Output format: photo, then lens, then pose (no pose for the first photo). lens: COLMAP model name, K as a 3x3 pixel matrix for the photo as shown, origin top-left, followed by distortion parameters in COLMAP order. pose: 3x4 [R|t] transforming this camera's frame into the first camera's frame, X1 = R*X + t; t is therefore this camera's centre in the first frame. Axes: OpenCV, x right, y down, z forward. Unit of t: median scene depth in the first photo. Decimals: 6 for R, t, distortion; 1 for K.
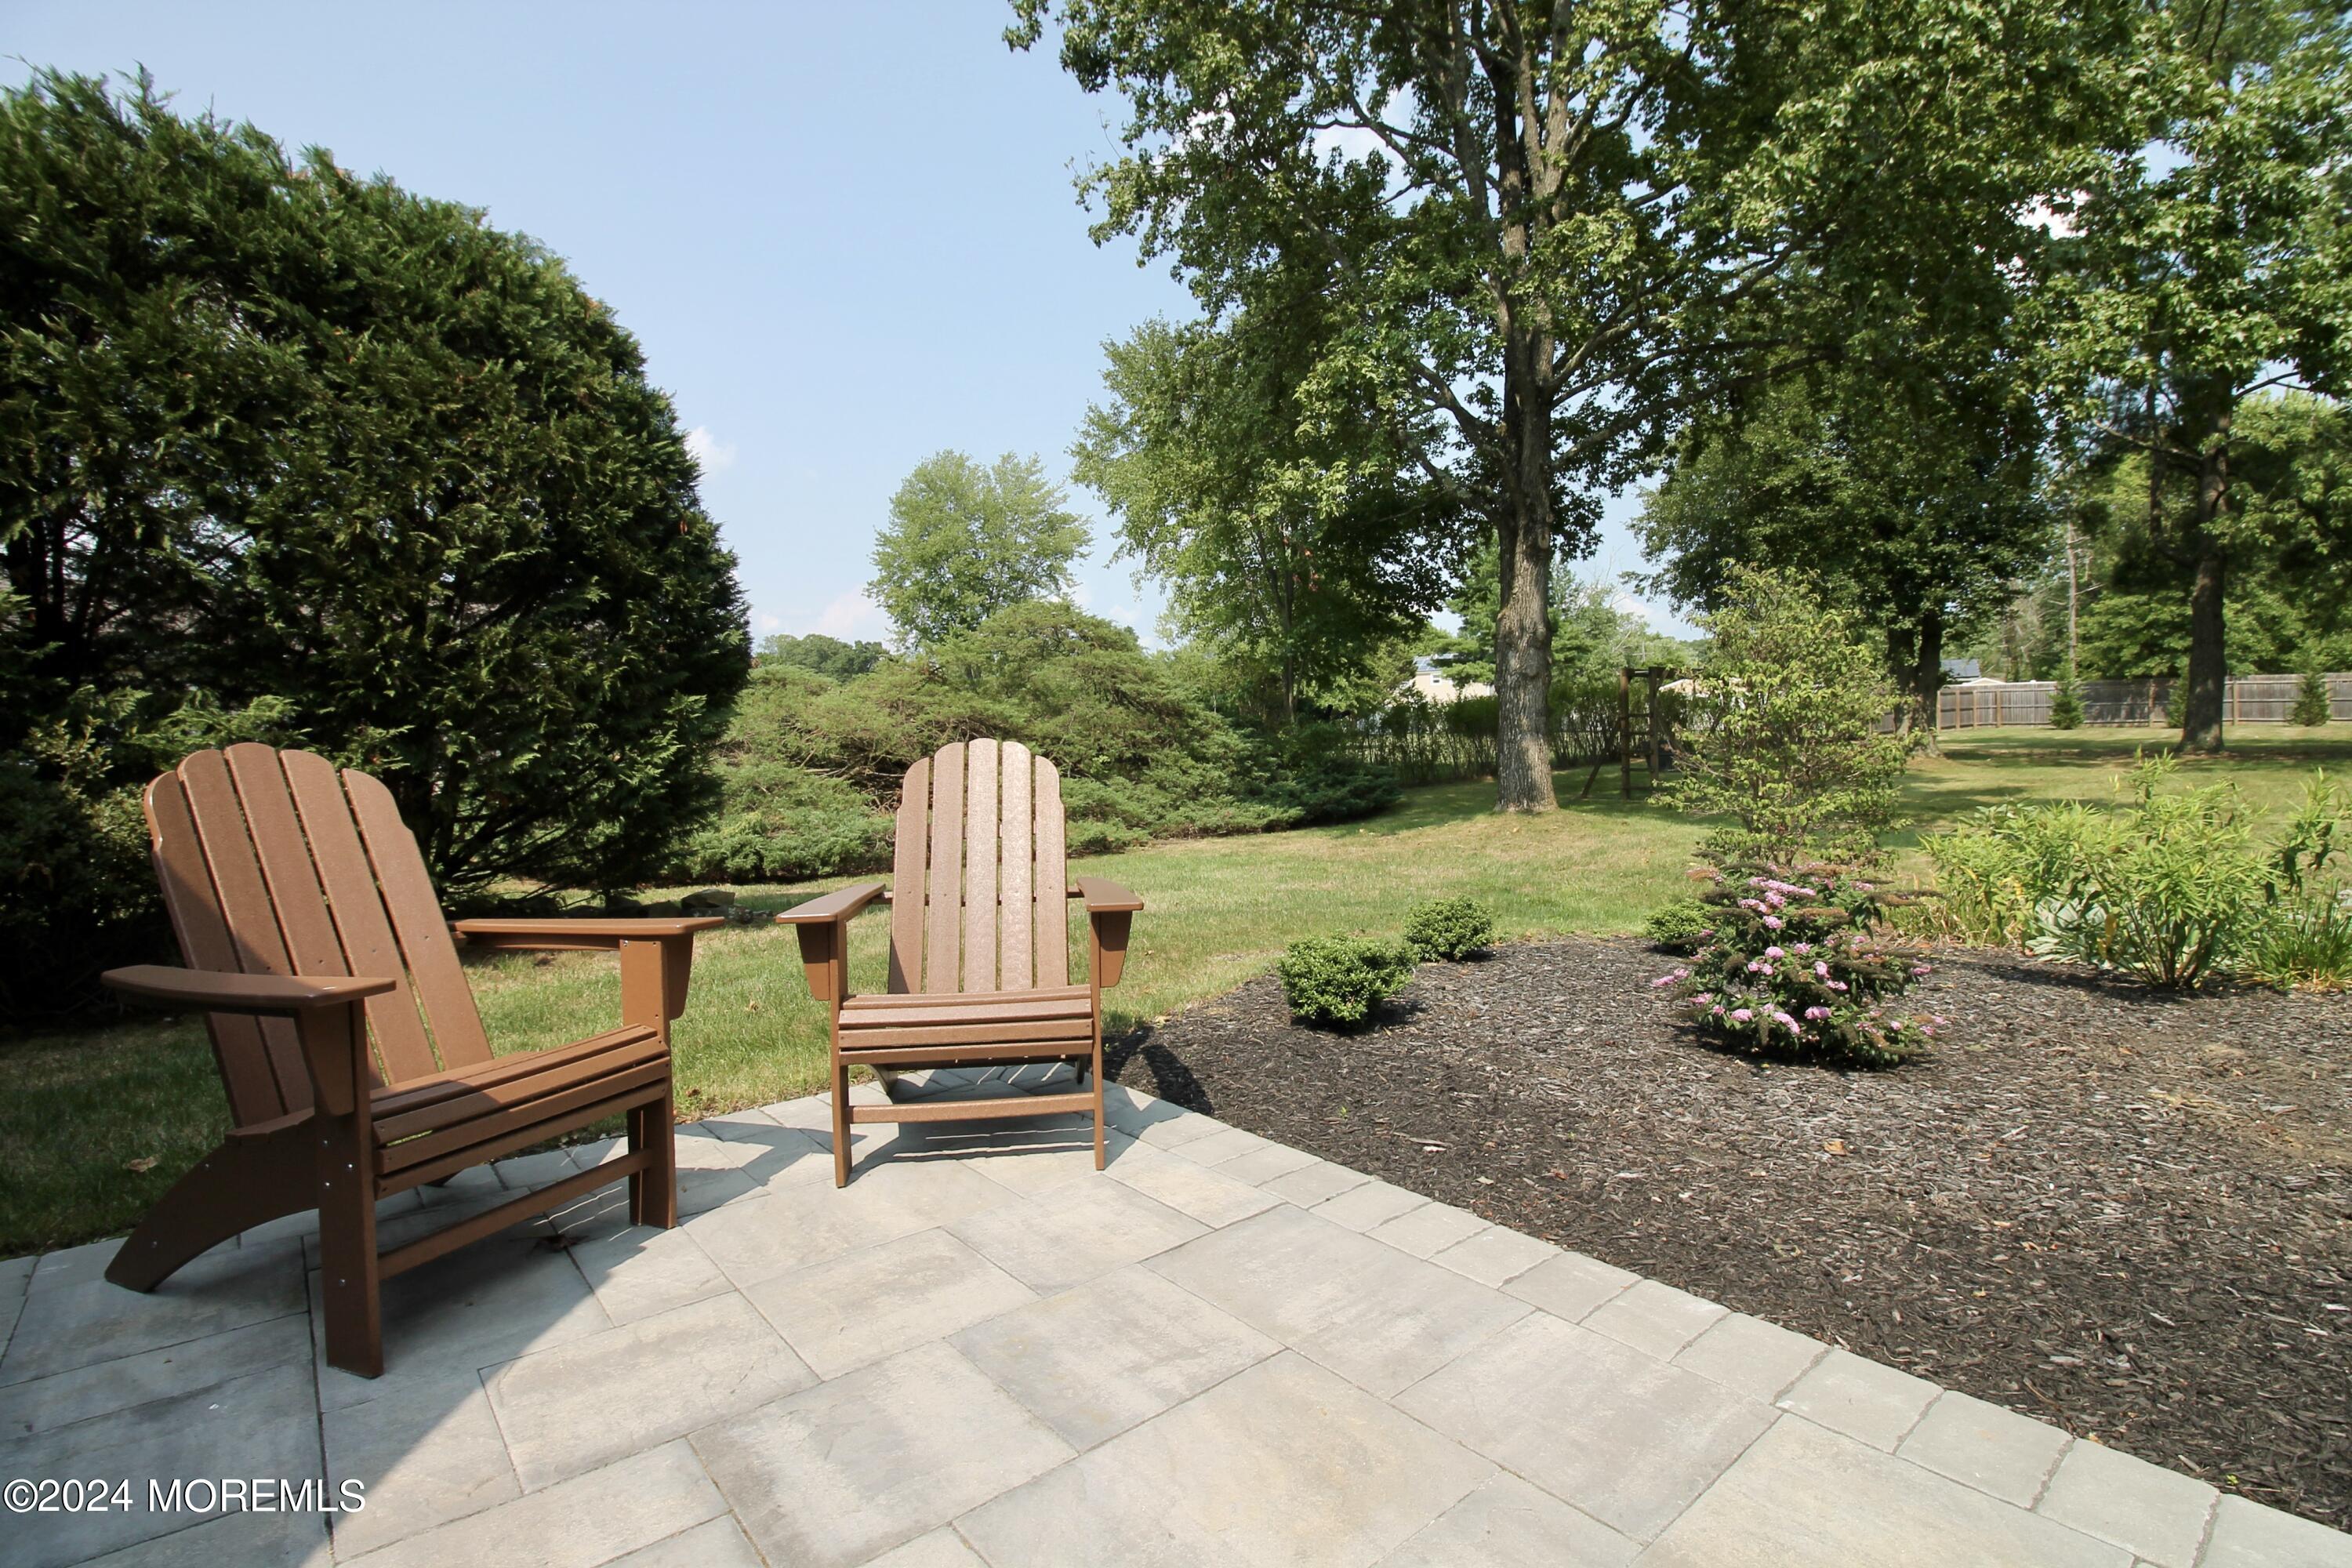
lens RADIAL K [[1098.3, 0, 1199.5], [0, 1098.3, 750.0], [0, 0, 1]] dist [-0.001021, -0.012334]
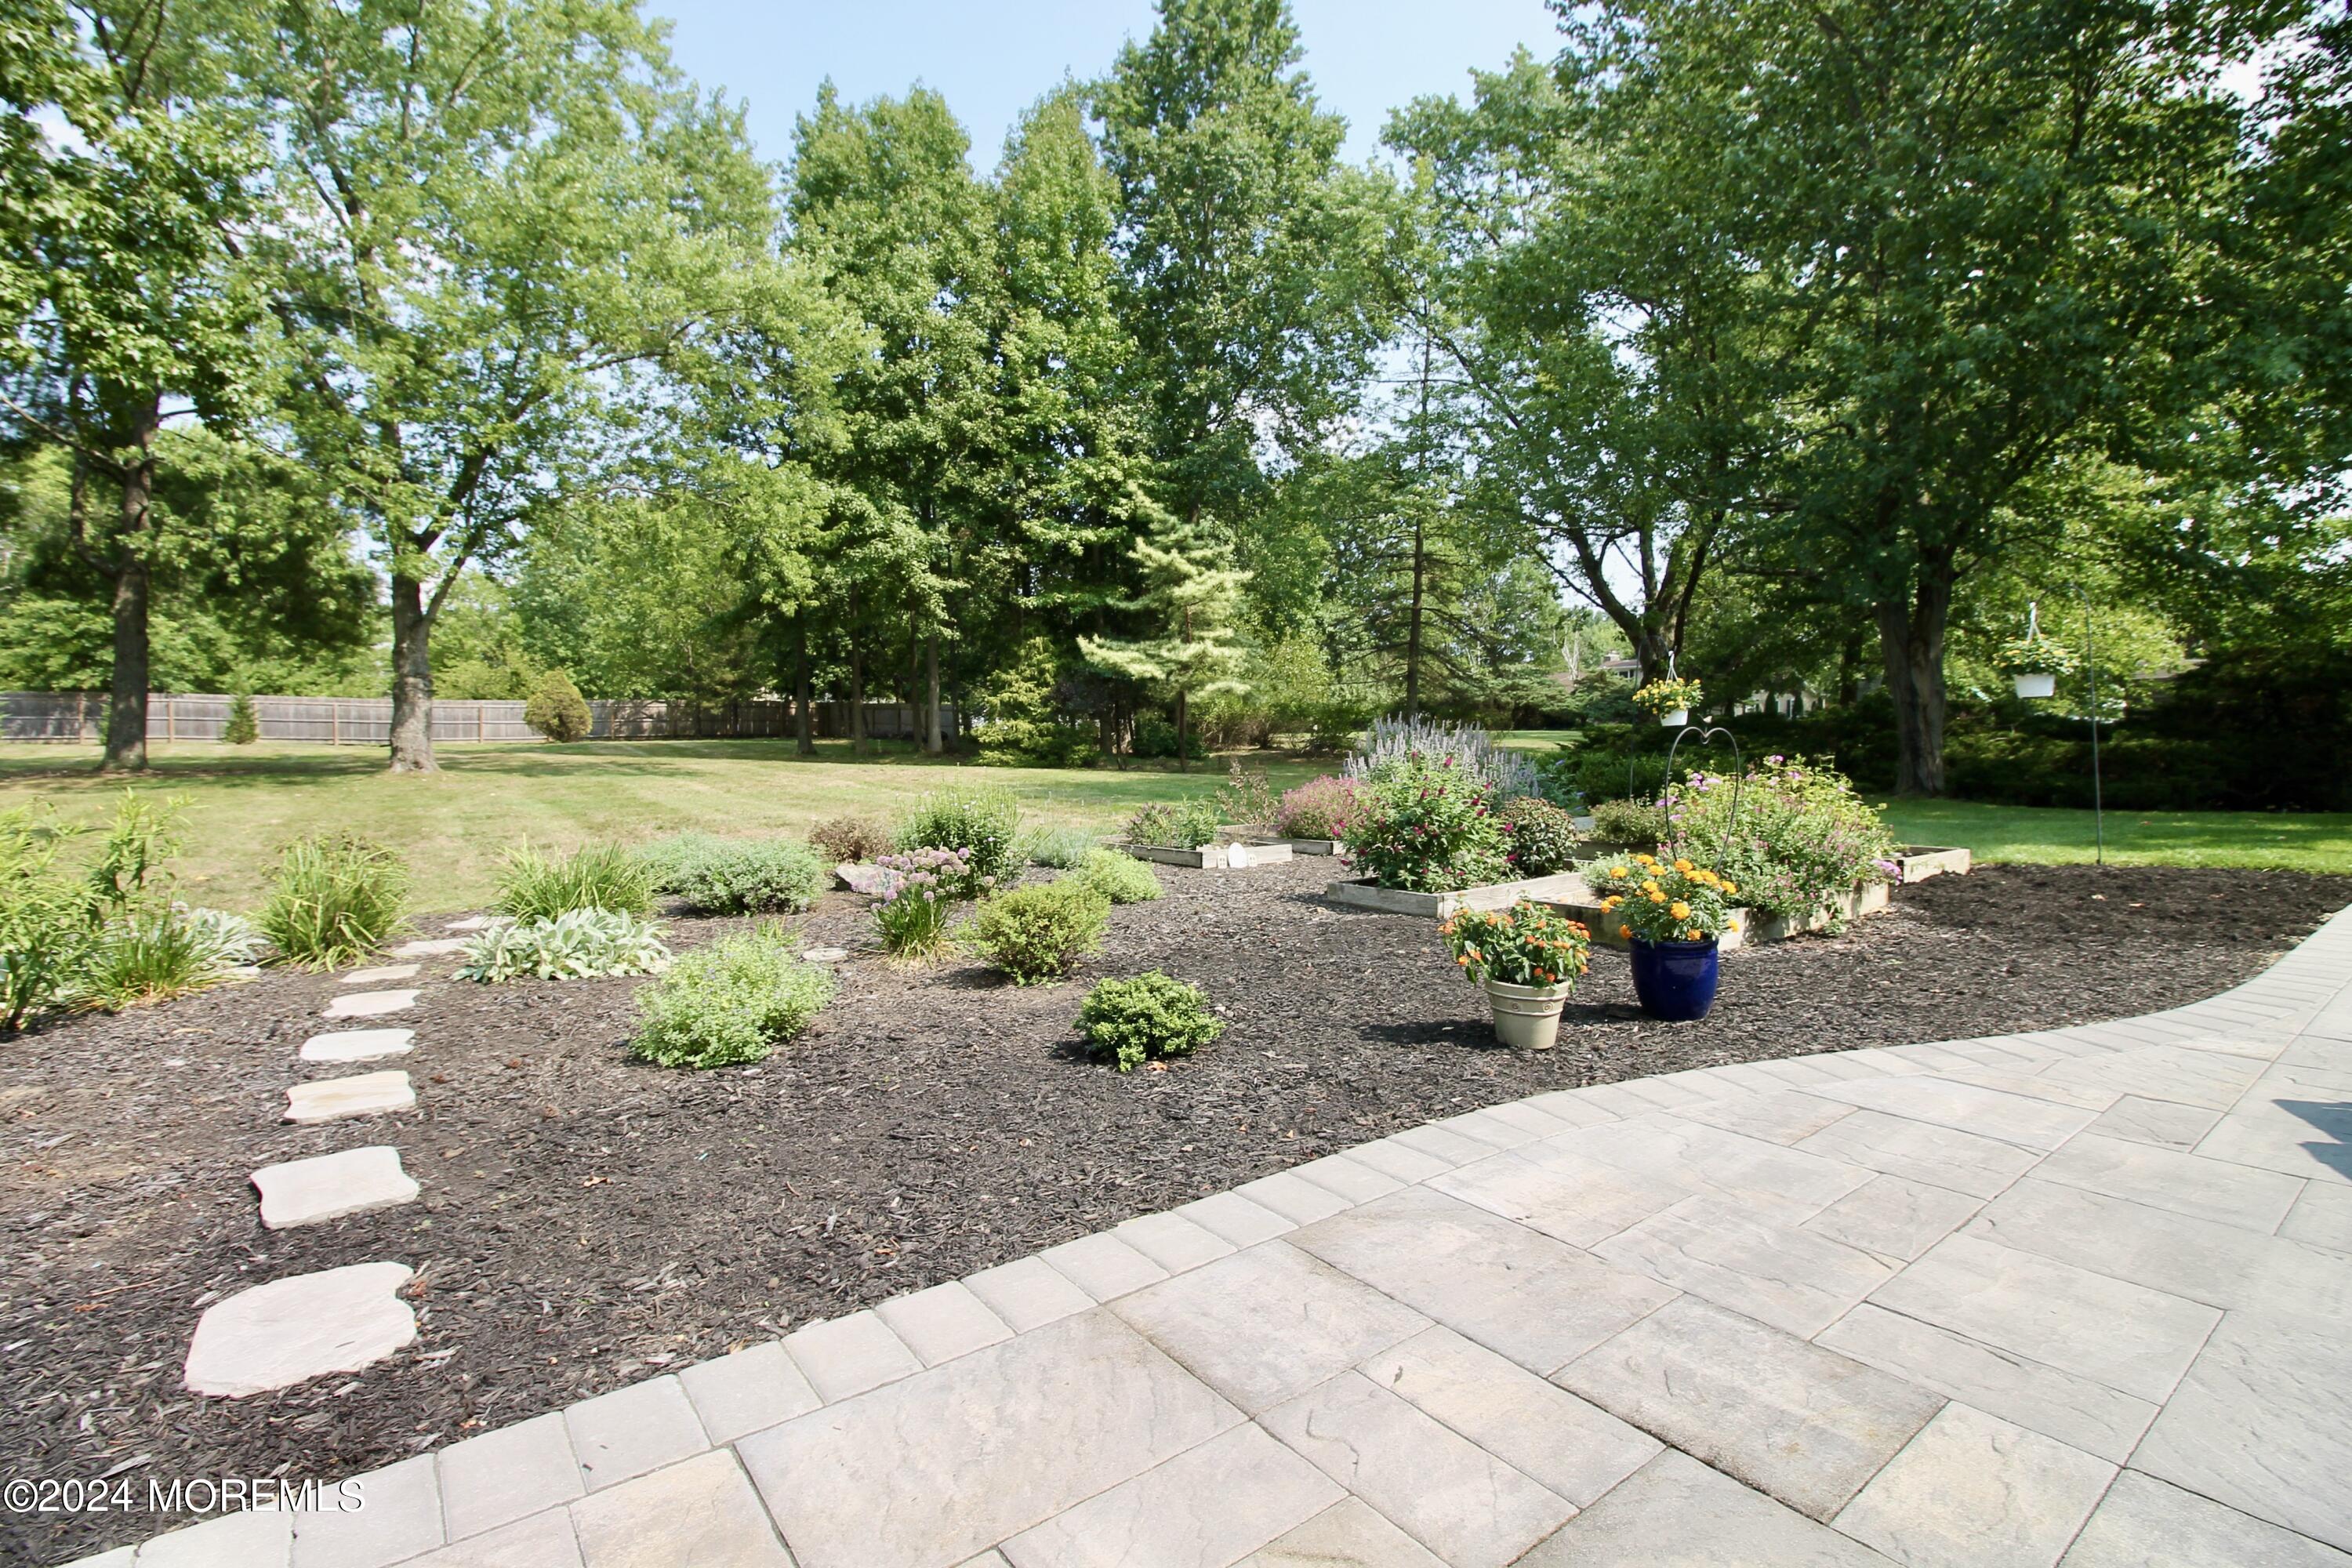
lens RADIAL K [[1098.3, 0, 1197.7], [0, 1098.3, 750.6], [0, 0, 1]] dist [-0.001021, -0.012334]
pose [[0.059072, 0.001386, 0.998253, 0.026128], [0.013989, 0.999900, -0.002216, -0.000696], [-0.998156, 0.014096, 0.059047, -0.023922]]
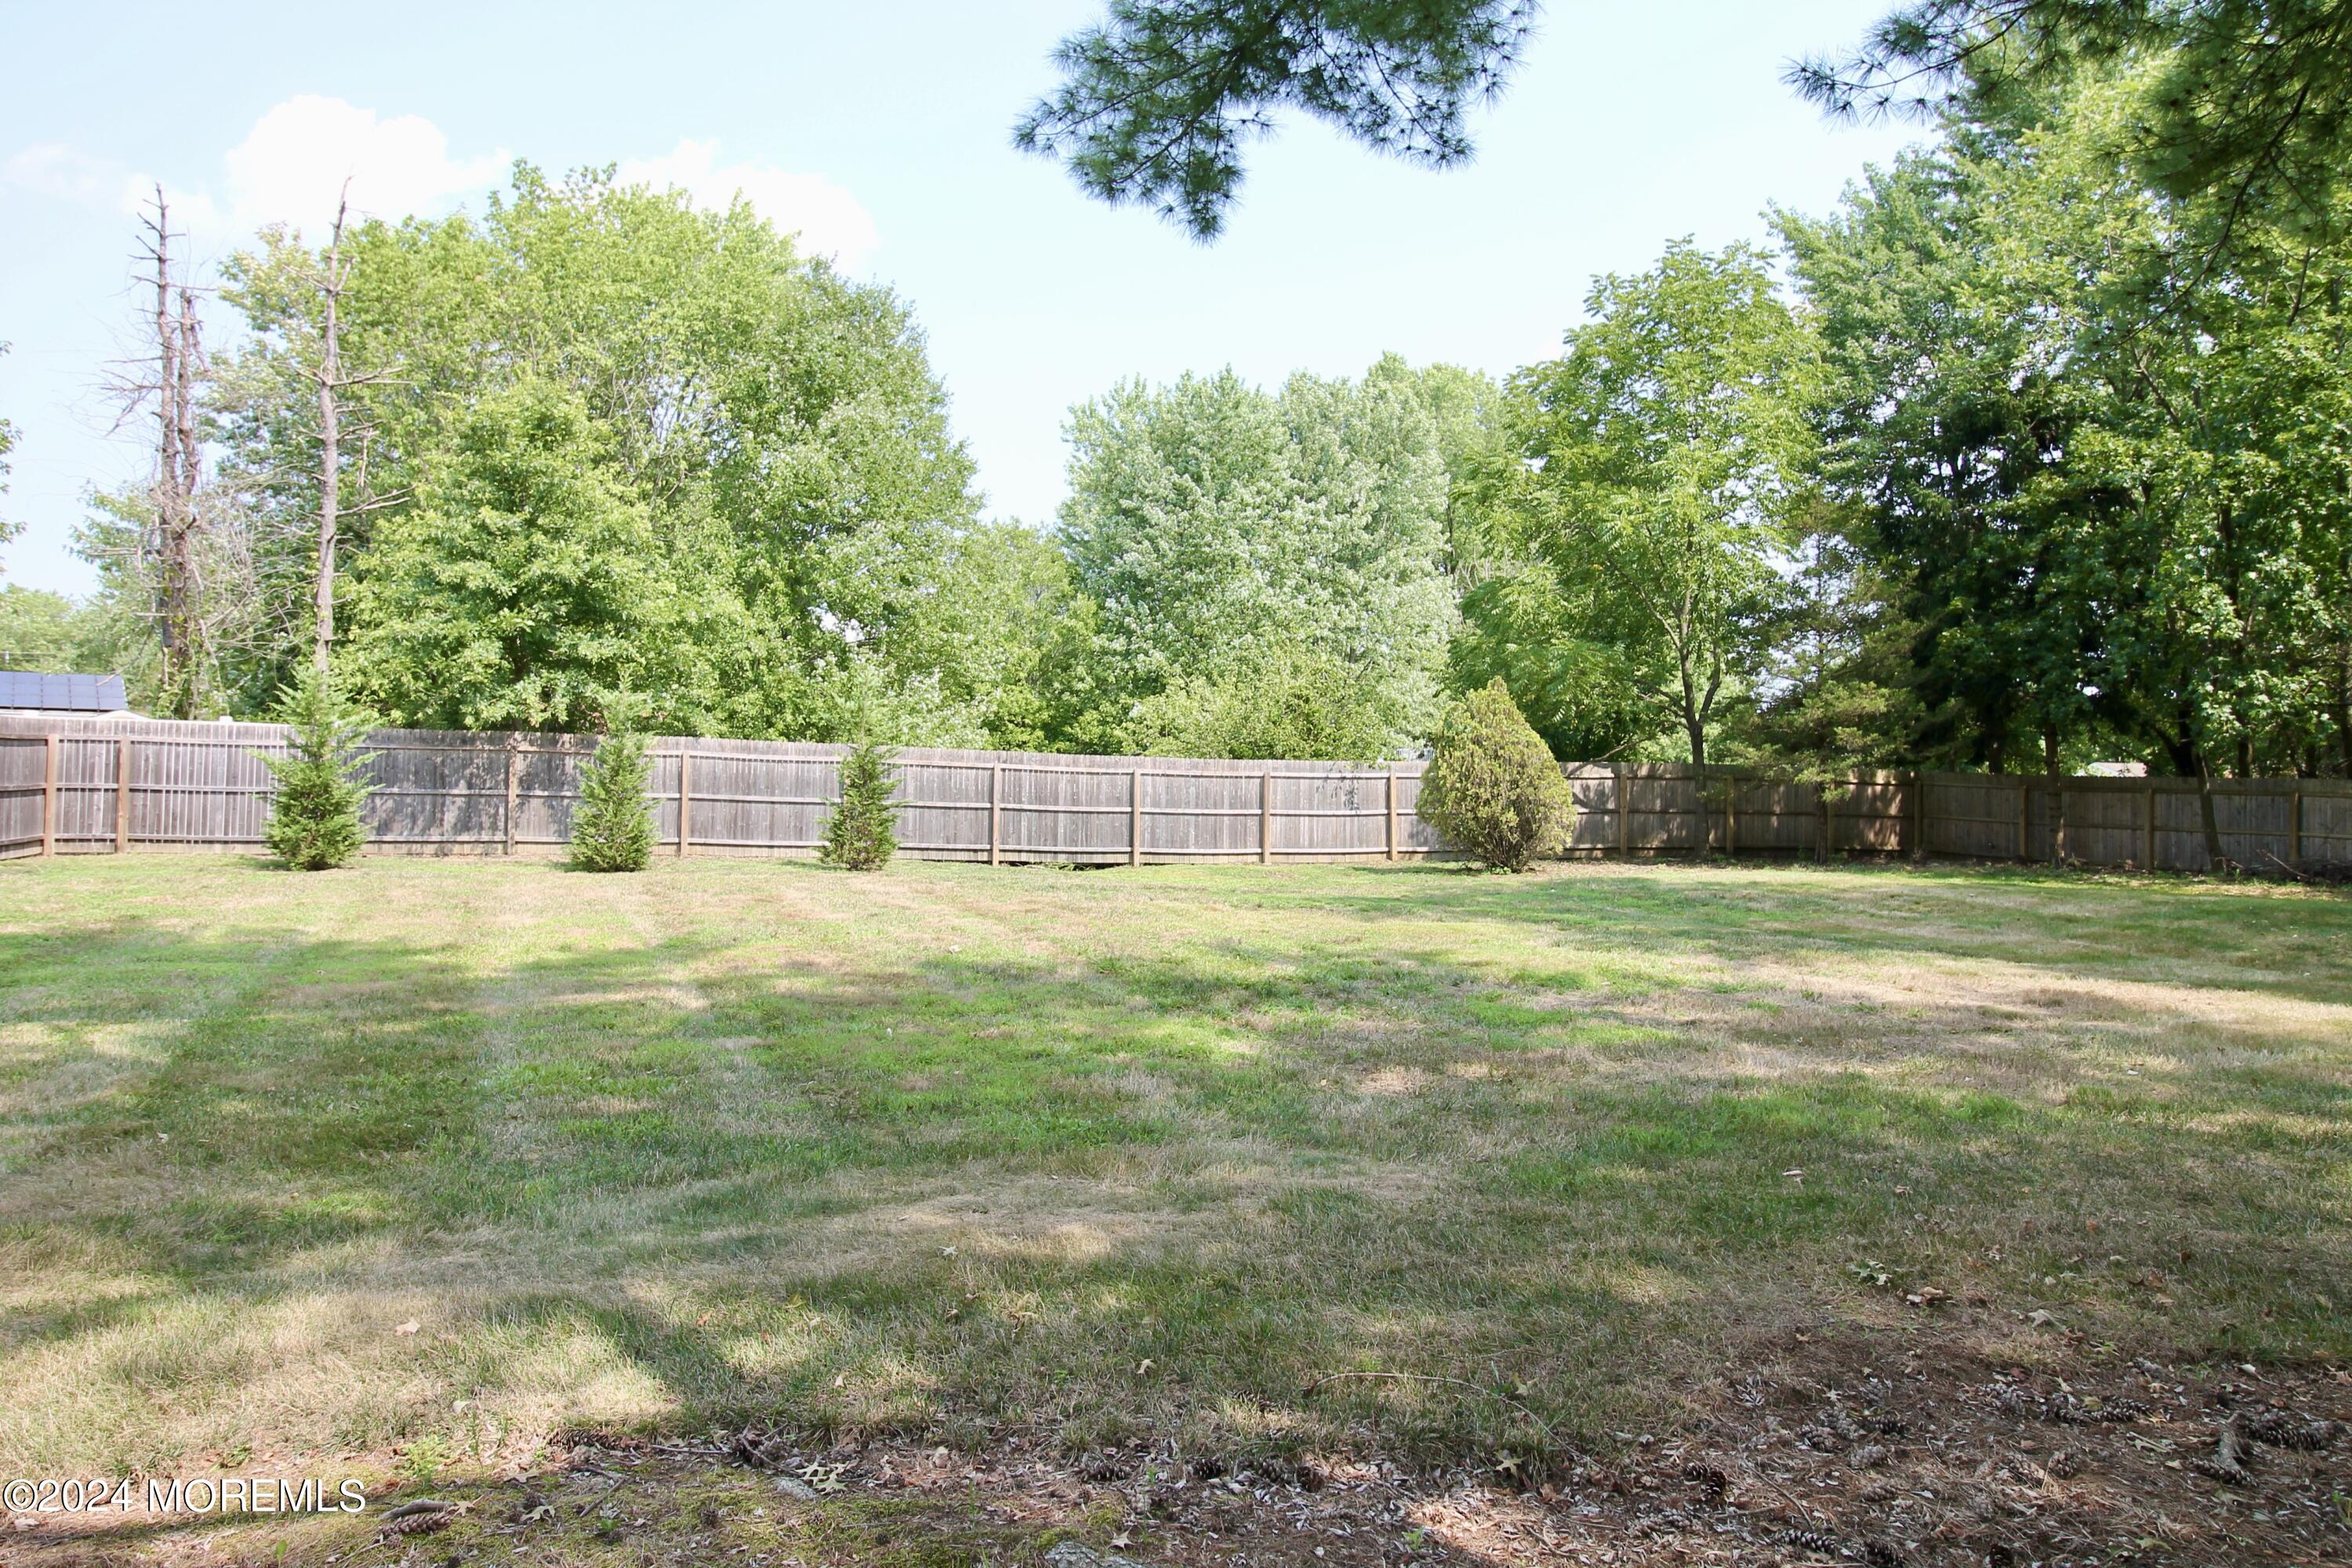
lens RADIAL K [[1546.2, 0, 1185.2], [0, 1546.2, 769.1], [0, 0, 1]] dist [0.029178, 0.000667]
pose [[0.363426, 0.040113, 0.930759, 1.739340], [-0.012007, 0.999191, -0.038374, -0.131514], [-0.931546, 0.002770, 0.363613, 2.262688]]
